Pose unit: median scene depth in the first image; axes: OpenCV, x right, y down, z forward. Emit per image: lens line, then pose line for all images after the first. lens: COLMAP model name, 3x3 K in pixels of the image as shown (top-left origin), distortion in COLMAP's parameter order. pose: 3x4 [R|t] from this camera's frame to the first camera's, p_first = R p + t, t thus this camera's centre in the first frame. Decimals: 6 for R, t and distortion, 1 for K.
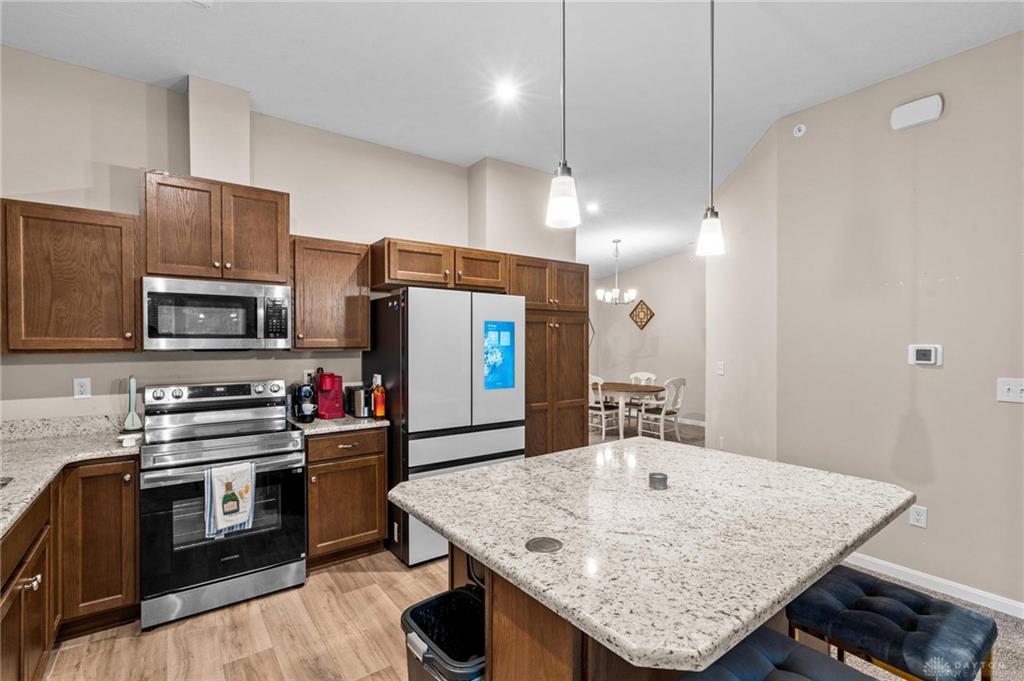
lens RADIAL K [[463.6, 0, 508.4], [0, 463.6, 348.7], [0, 0, 1]] dist [-0.004657, 0.002007]
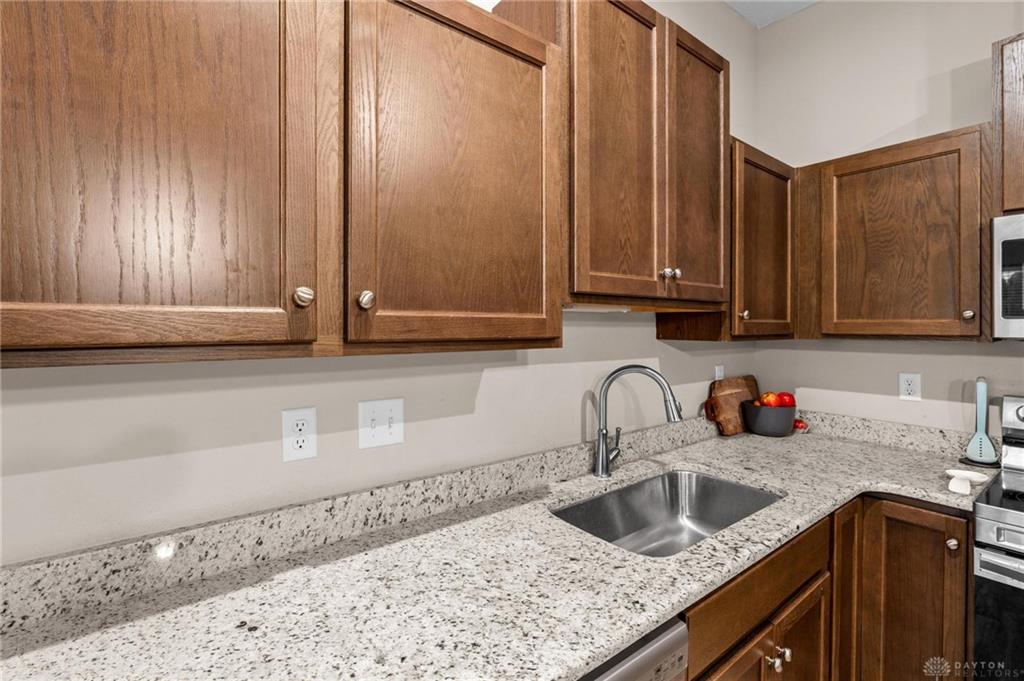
lens RADIAL K [[463.6, 0, 514.1], [0, 463.6, 326.4], [0, 0, 1]] dist [-0.004657, 0.002007]
pose [[0.030041, -0.000324, -0.999549, -0.184553], [-0.014604, 0.999893, -0.000763, -0.002565], [0.999442, 0.014620, 0.030033, 0.323126]]
